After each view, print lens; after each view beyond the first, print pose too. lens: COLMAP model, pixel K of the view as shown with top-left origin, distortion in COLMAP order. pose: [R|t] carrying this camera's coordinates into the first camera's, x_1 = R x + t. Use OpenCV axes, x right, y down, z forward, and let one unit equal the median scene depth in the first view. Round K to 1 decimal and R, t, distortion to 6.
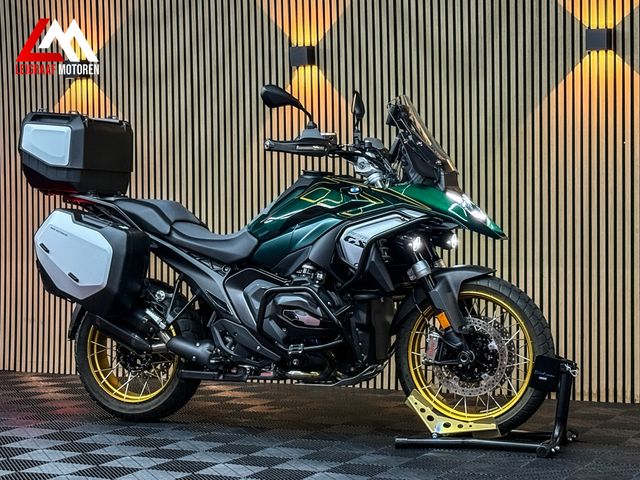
lens RADIAL K [[1447.7, 0, 318.6], [0, 1447.7, 240.5], [0, 0, 1]] dist [-0.001963, 0.843871]
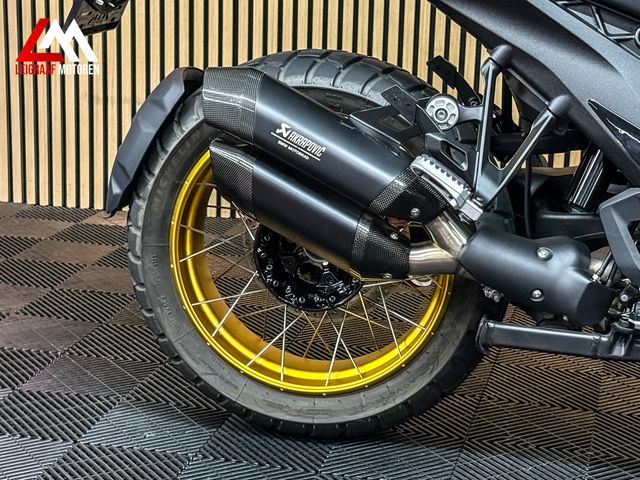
lens RADIAL K [[1409.8, 0, 321.3], [0, 1409.8, 239.7], [0, 0, 1]] dist [0.174967, -0.166653]
pose [[0.976205, -0.019518, 0.215969, -0.210505], [-0.030224, 0.973974, 0.224634, -0.006336], [-0.214733, -0.225817, 0.950209, 0.696091]]
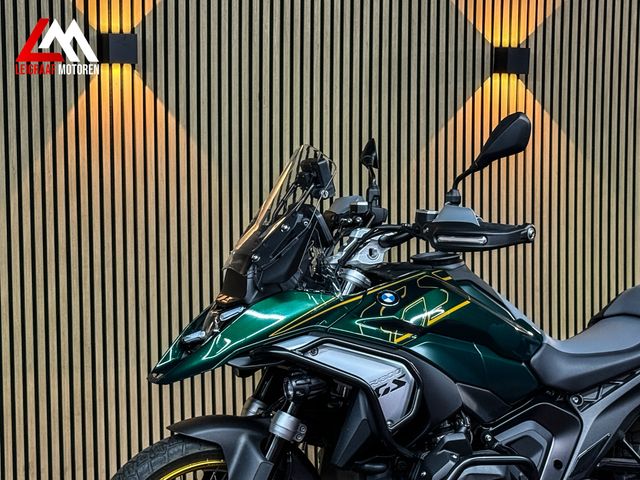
lens RADIAL K [[1374.5, 0, 316.4], [0, 1374.5, 241.9], [0, 0, 1]] dist [0.143270, 0.057696]
pose [[0.638051, -0.043172, 0.768783, -0.547578], [0.020203, 0.999022, 0.039334, -0.078439], [-0.769729, -0.009565, 0.638299, 0.665473]]
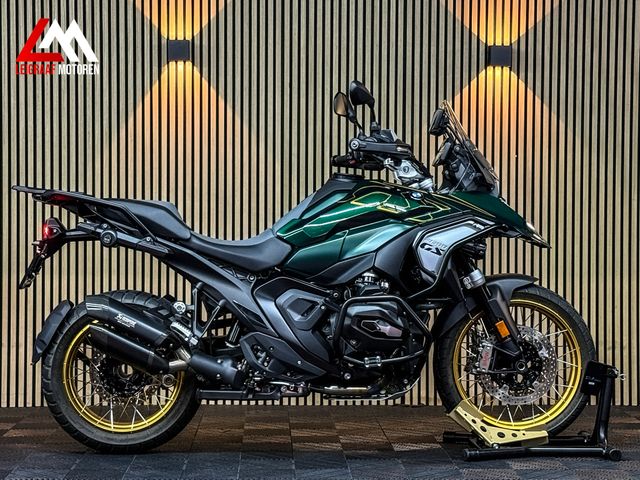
lens RADIAL K [[1409.8, 0, 321.3], [0, 1409.8, 239.7], [0, 0, 1]] dist [0.174967, -0.166653]
pose [[0.882174, 0.009375, 0.470831, -0.448731], [-0.005122, 0.999934, -0.010312, 0.004464], [-0.470896, 0.006685, 0.882163, 0.190544]]
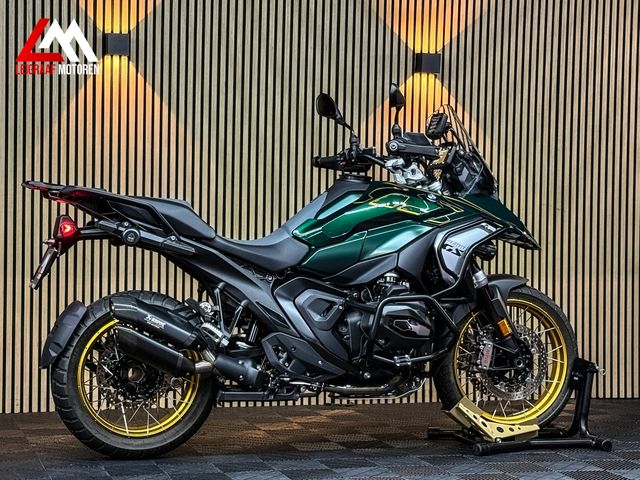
lens RADIAL K [[1409.8, 0, 321.3], [0, 1409.8, 239.7], [0, 0, 1]] dist [0.174967, -0.166653]
pose [[0.736006, 0.016345, 0.676778, -0.645191], [-0.009095, 0.999857, -0.014257, 0.007974], [-0.676914, 0.004338, 0.736049, 0.325848]]
